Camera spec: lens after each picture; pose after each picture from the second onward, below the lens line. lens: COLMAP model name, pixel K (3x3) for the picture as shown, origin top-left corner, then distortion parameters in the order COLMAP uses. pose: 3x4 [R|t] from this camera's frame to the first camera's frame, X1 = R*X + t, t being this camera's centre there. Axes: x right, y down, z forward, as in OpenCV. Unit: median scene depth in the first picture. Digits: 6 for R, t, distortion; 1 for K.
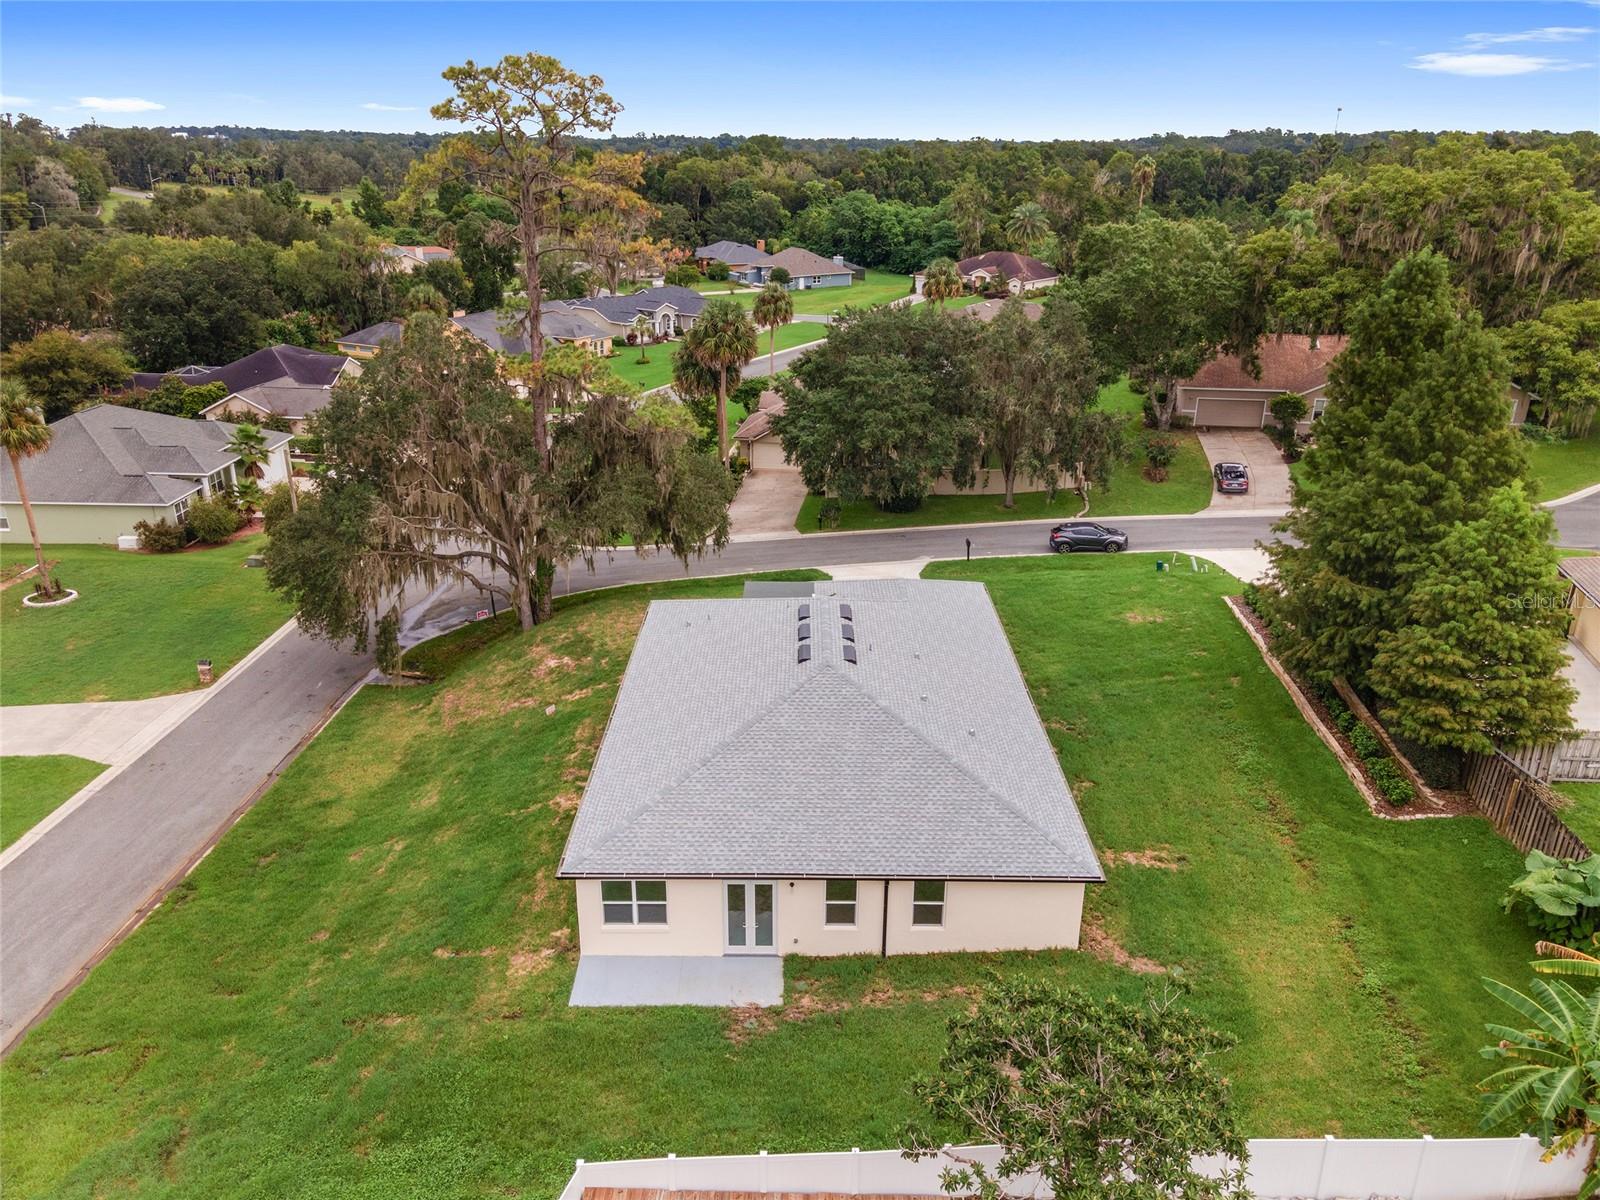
lens RADIAL K [[1173.8, 0, 797.1], [0, 1173.8, 602.3], [0, 0, 1]] dist [0.010050, 0.057569]
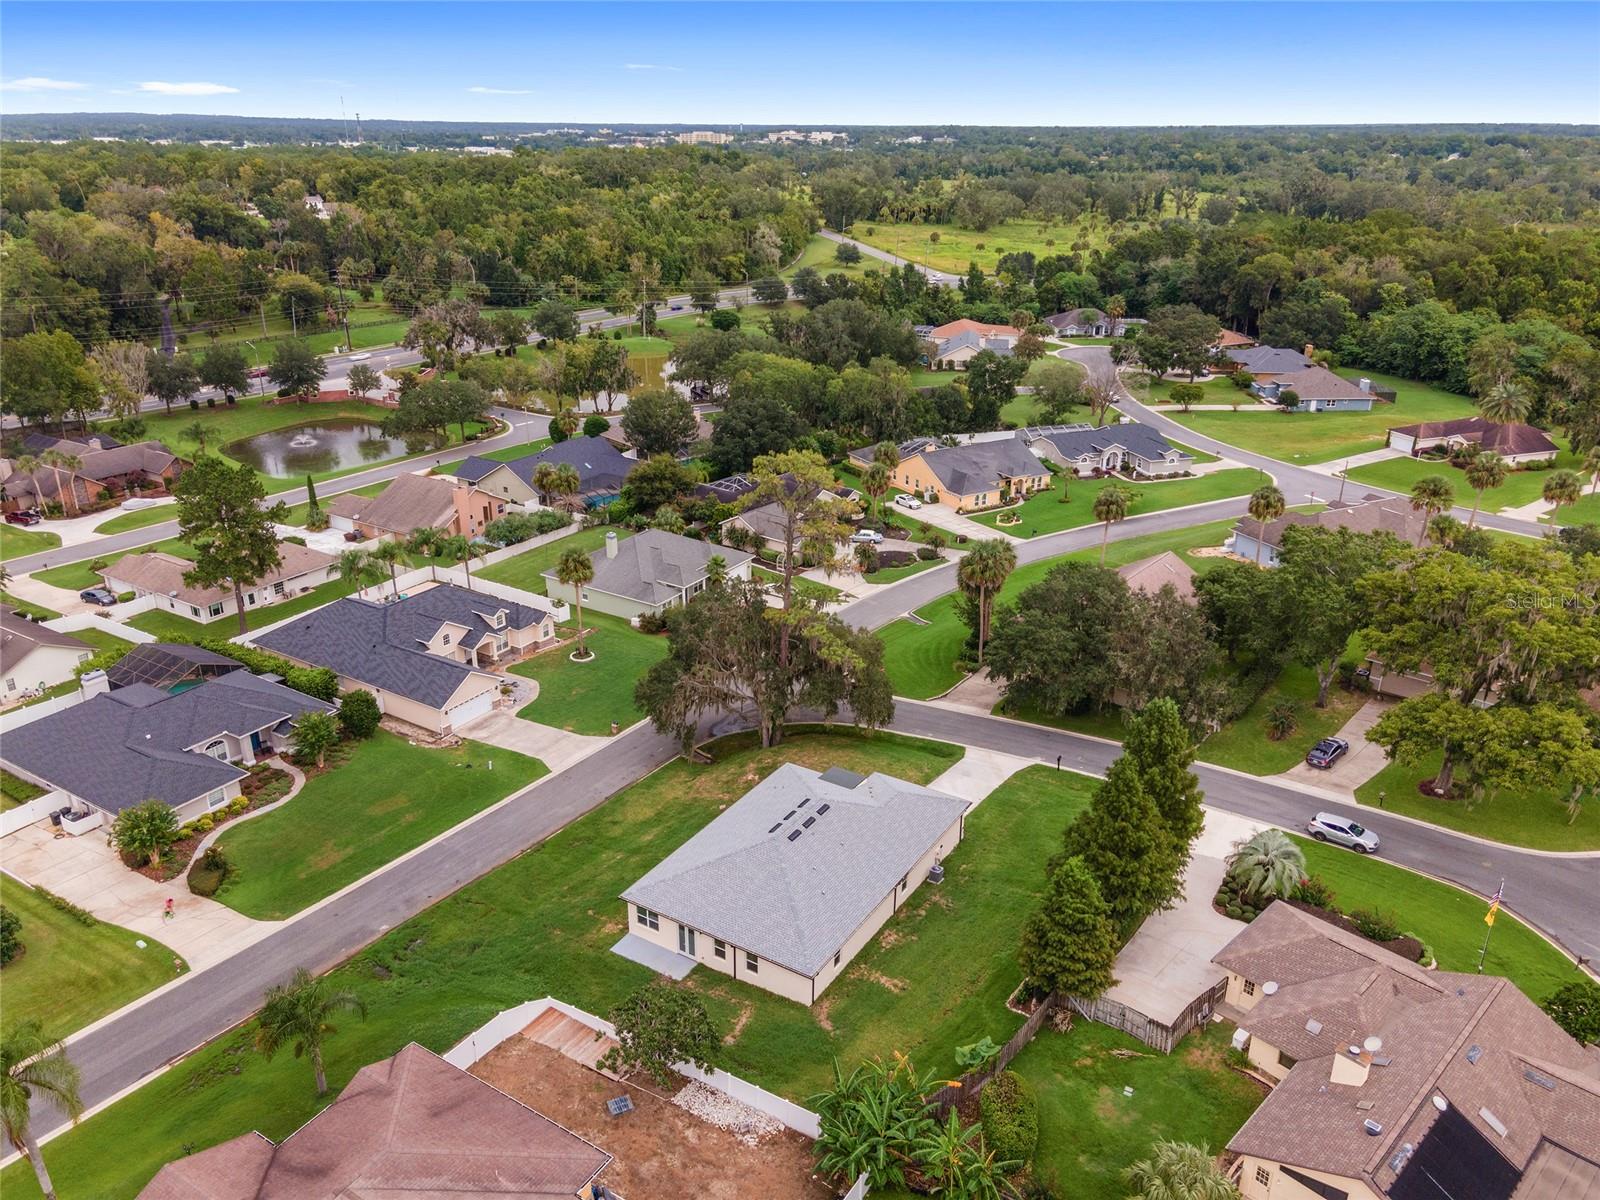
lens RADIAL K [[1173.8, 0, 797.1], [0, 1173.8, 602.3], [0, 0, 1]] dist [0.010050, 0.057569]
pose [[0.849820, 0.200109, -0.487609, 0.515782], [-0.192560, 0.979050, 0.066191, -0.261849], [0.490639, 0.037644, 0.870549, -0.420424]]
